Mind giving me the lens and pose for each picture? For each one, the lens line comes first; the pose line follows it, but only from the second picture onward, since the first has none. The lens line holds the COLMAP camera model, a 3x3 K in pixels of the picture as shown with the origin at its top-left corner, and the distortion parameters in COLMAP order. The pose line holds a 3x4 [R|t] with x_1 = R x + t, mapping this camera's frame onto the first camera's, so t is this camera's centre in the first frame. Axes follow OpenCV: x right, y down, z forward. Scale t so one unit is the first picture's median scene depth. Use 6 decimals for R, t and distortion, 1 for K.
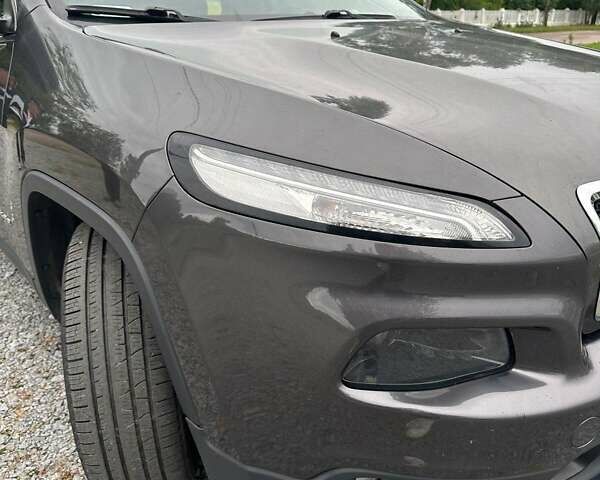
lens RADIAL K [[570.0, 0, 300.0], [0, 570.0, 240.0], [0, 0, 1]] dist [0.002863, -0.009641]
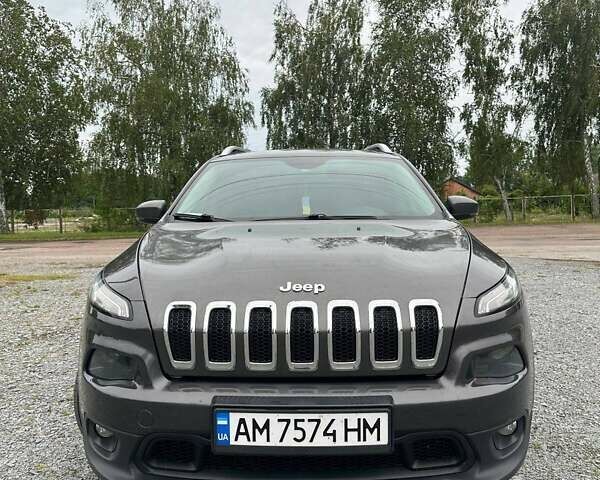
lens RADIAL K [[556.9, 0, 300.0], [0, 556.9, 240.0], [0, 0, 1]] dist [0.153610, -0.297781]
pose [[0.755626, 0.037225, -0.653945, 1.339707], [-0.225682, 0.952047, -0.206579, 0.009648], [0.614896, 0.303680, 0.727792, -0.208682]]
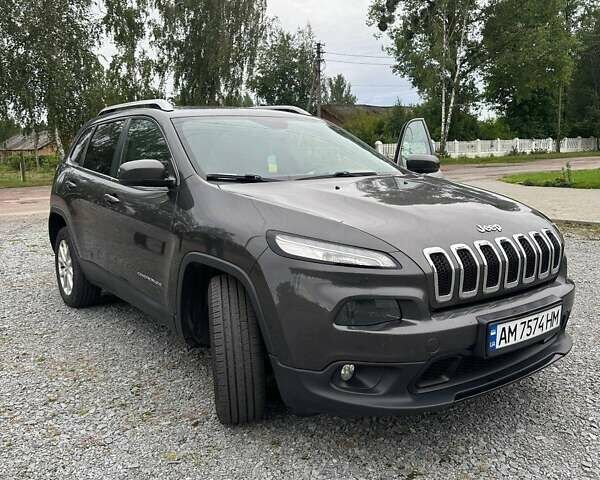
lens RADIAL K [[555.5, 0, 304.5], [0, 555.5, 235.5], [0, 0, 1]] dist [0.179311, -0.358354]
pose [[0.998953, -0.004897, -0.045483, 0.032151], [-0.004972, 0.976745, -0.214345, 0.234892], [0.045475, 0.214347, 0.975698, -0.908953]]
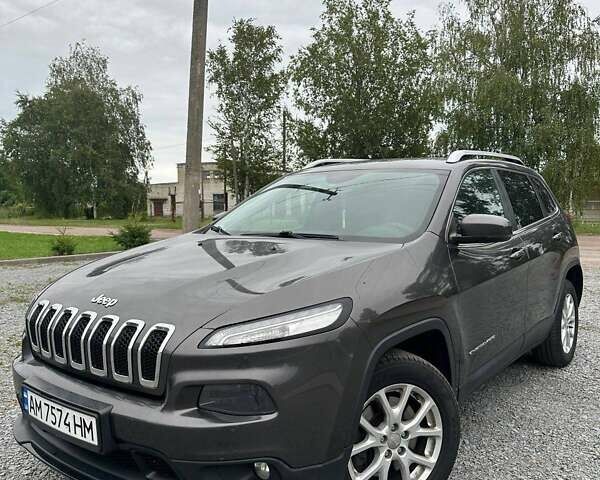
lens RADIAL K [[555.5, 0, 304.5], [0, 555.5, 235.5], [0, 0, 1]] dist [0.179311, -0.358354]
pose [[0.221946, 0.063396, -0.972996, 2.097494], [-0.344512, 0.938620, -0.017429, -0.475627], [0.912169, 0.339077, 0.230163, 0.844998]]
